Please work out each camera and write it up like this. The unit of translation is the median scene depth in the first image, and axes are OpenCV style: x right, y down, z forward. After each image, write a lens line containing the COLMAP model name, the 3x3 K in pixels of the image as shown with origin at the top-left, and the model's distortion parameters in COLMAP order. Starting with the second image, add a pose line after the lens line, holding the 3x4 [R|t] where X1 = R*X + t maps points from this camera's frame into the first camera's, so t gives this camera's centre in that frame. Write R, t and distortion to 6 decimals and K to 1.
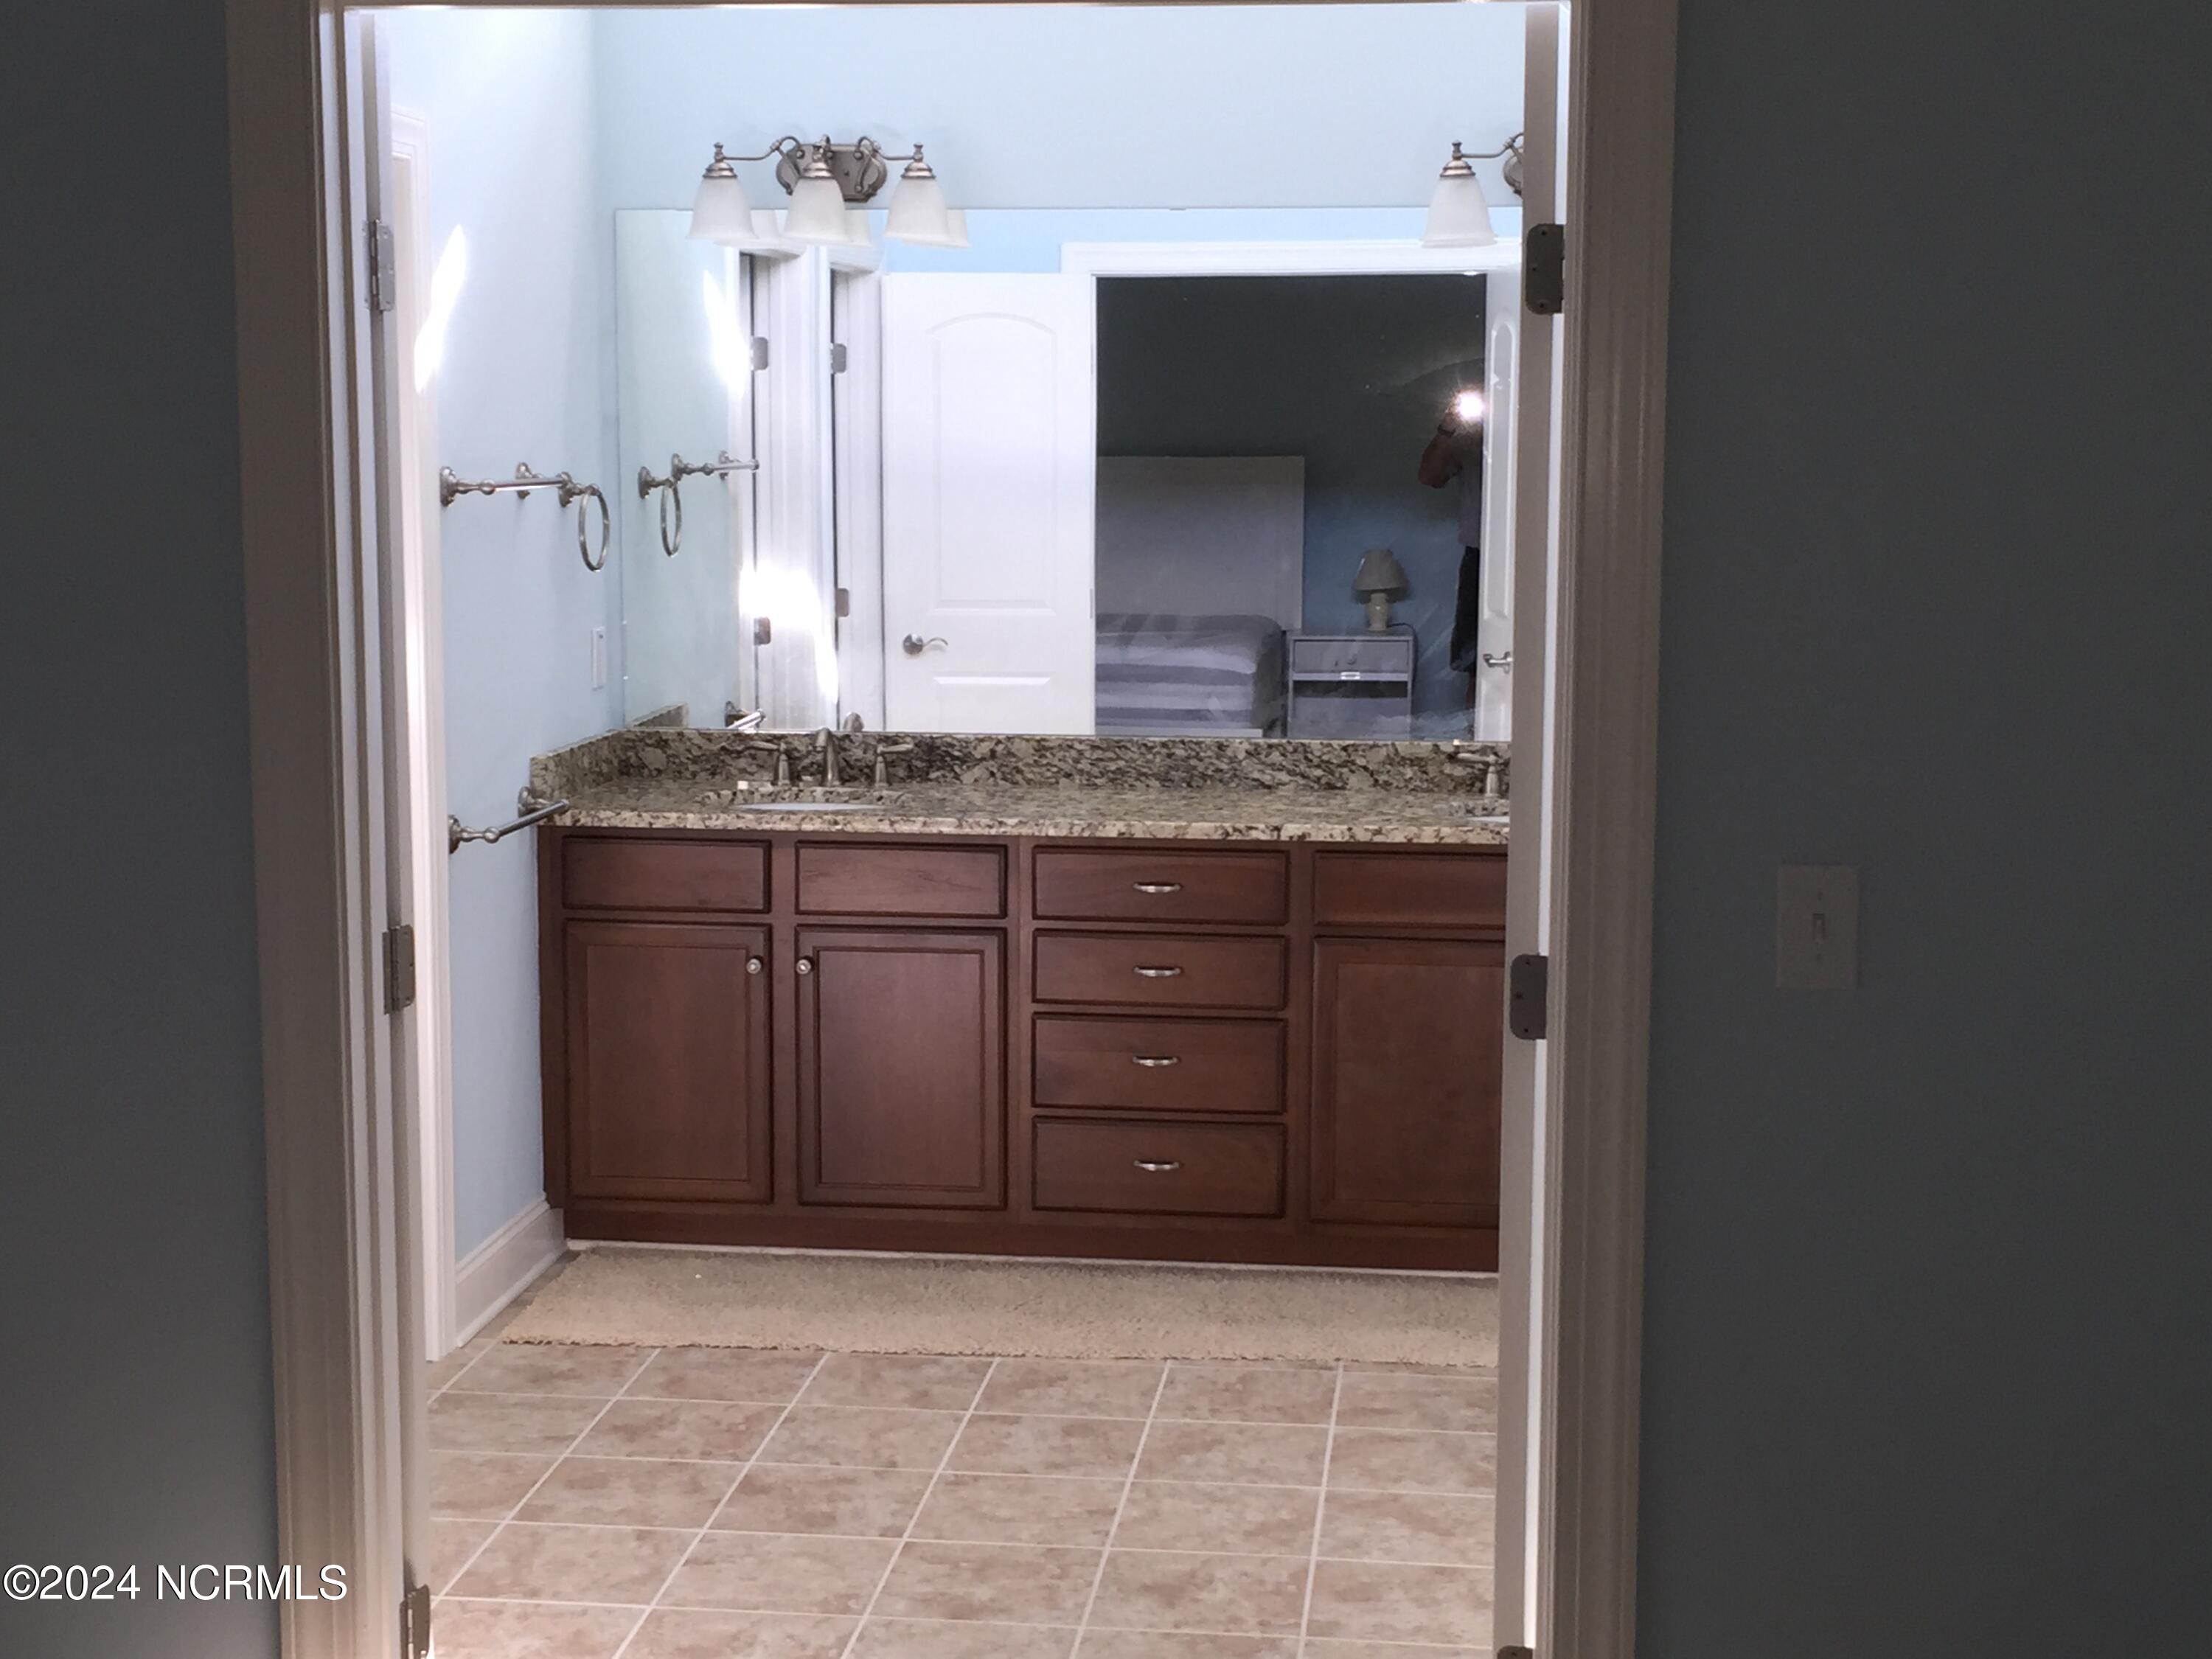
lens RADIAL K [[3145.8, 0, 1105.0], [0, 3145.8, 833.3], [0, 0, 1]] dist [-0.034920, 0.000000]
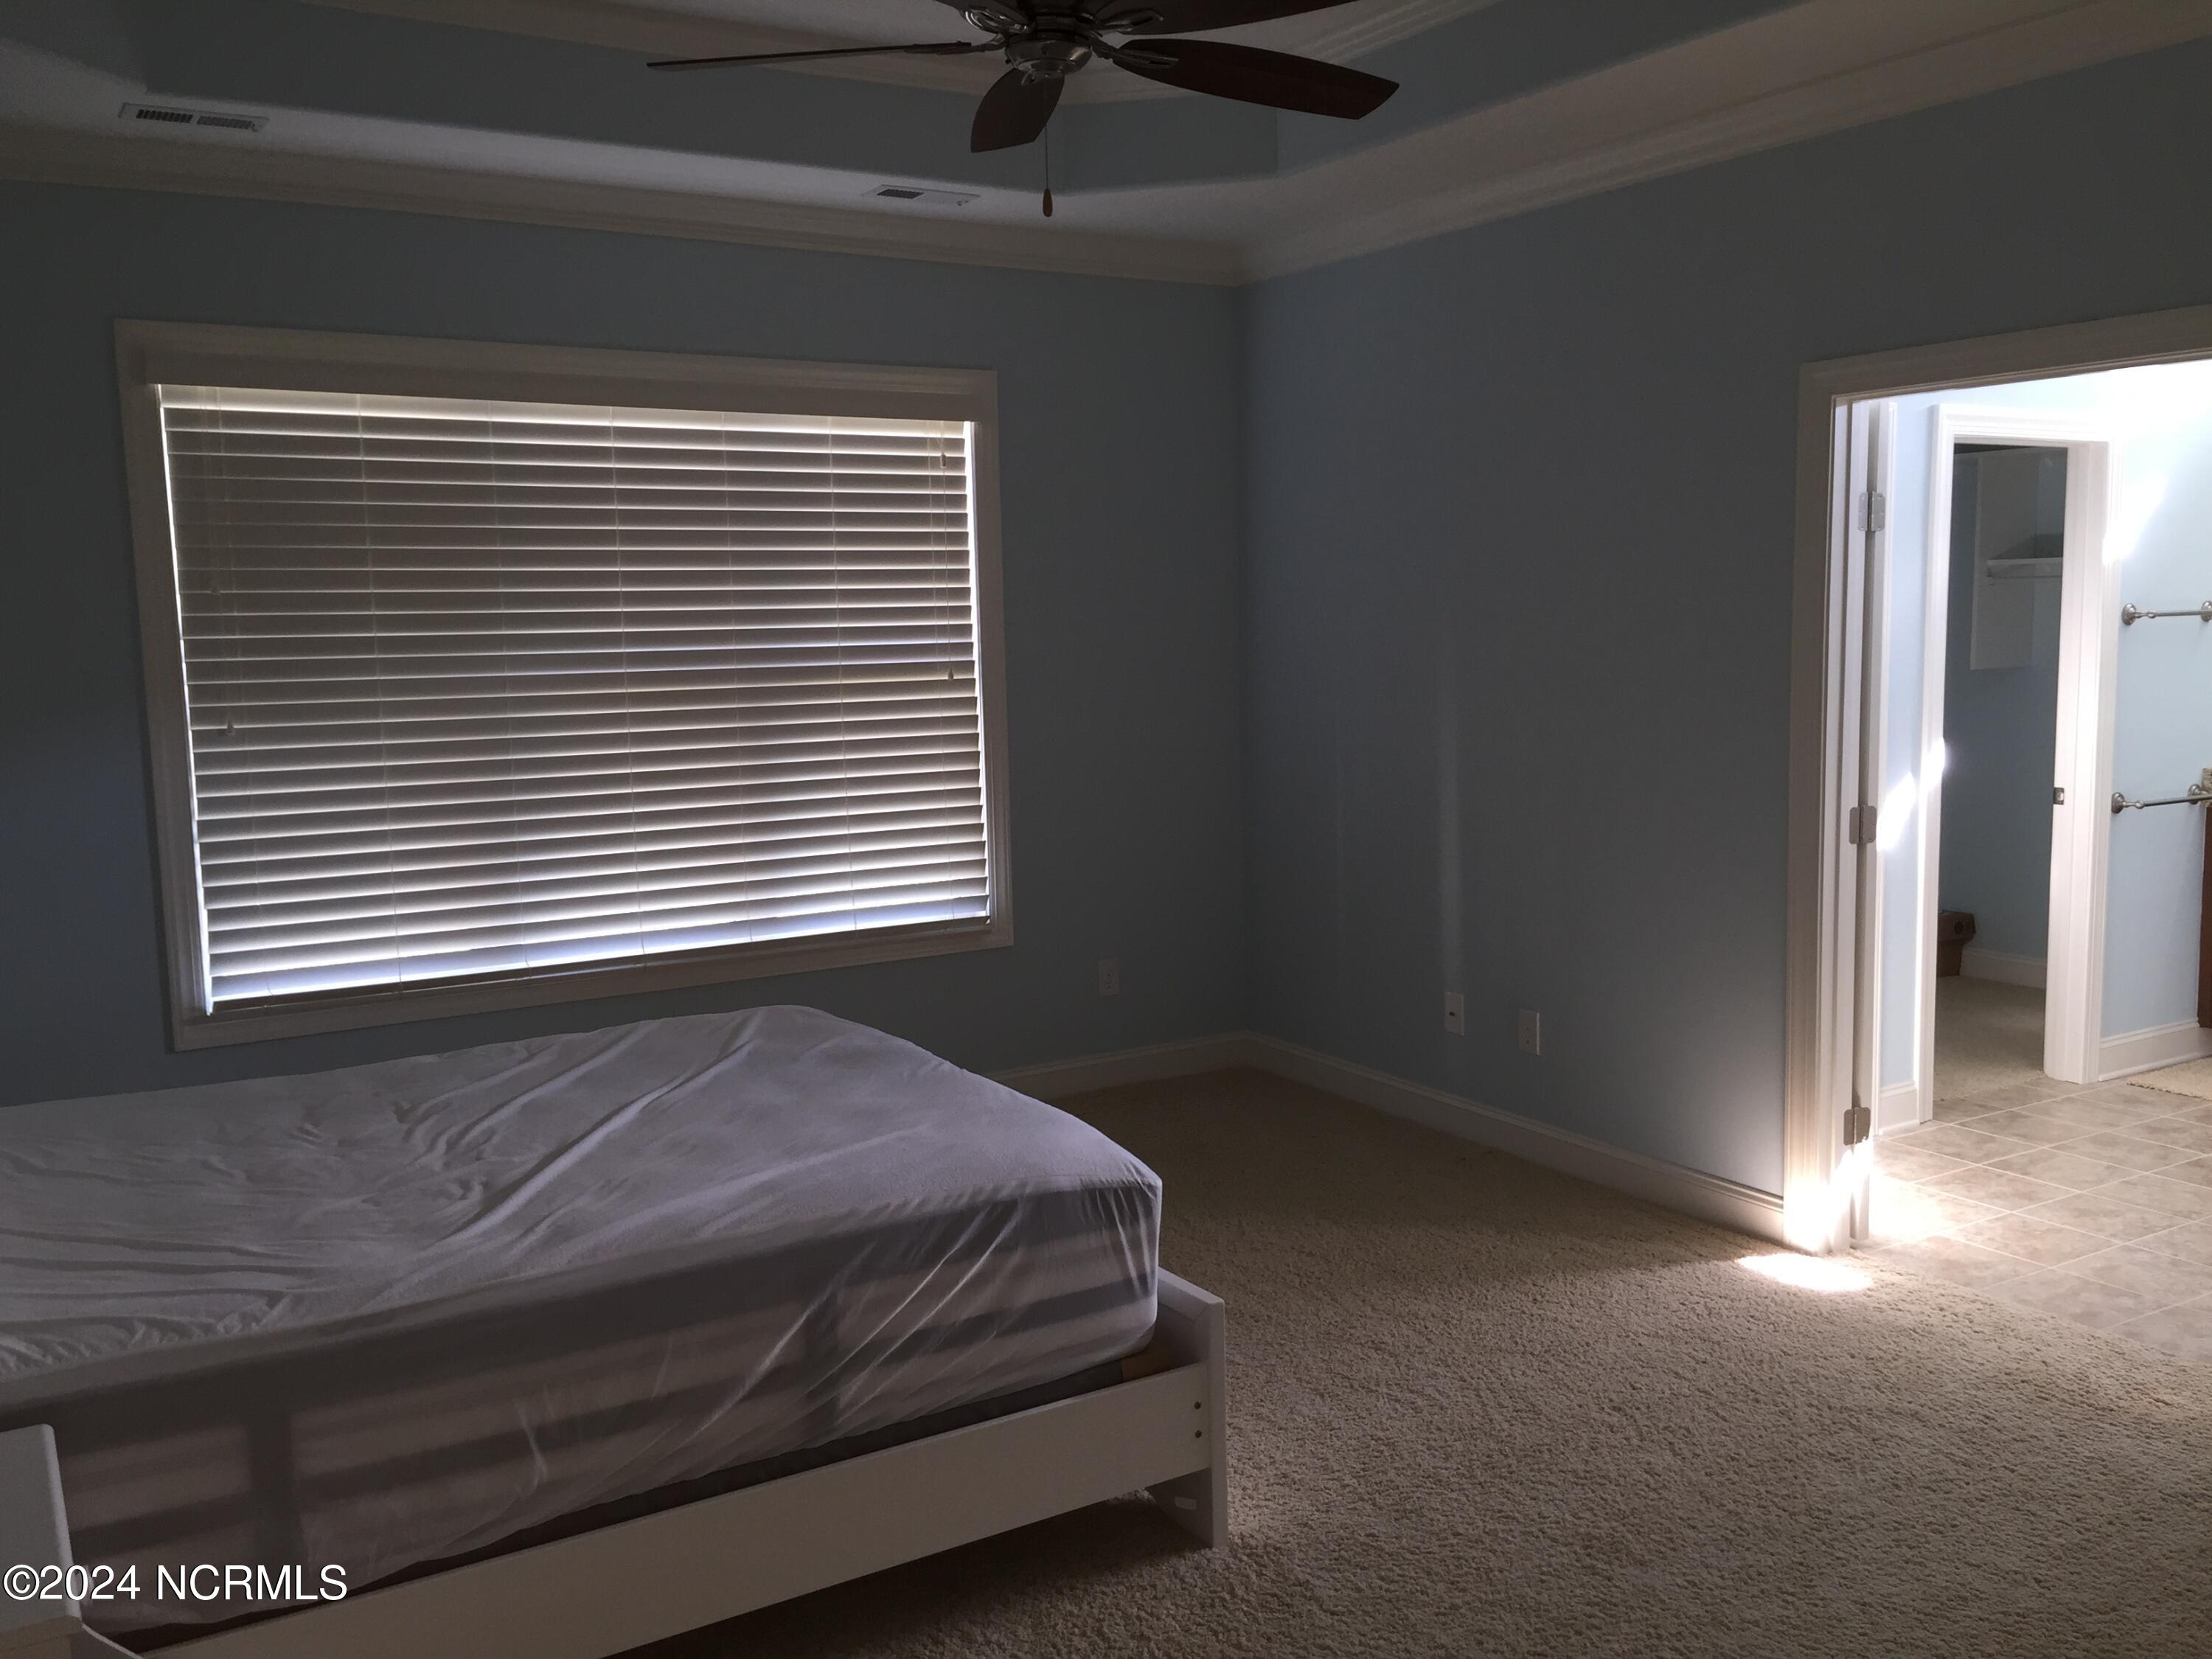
lens RADIAL K [[1874.5, 0, 1105.9], [0, 1874.5, 828.2], [0, 0, 1]] dist [-0.000748, -0.000244]
pose [[0.624055, 0.081699, -0.777098, 0.324711], [-0.083322, 0.995806, 0.037780, 0.027248], [0.776925, 0.041173, 0.628245, -0.181047]]
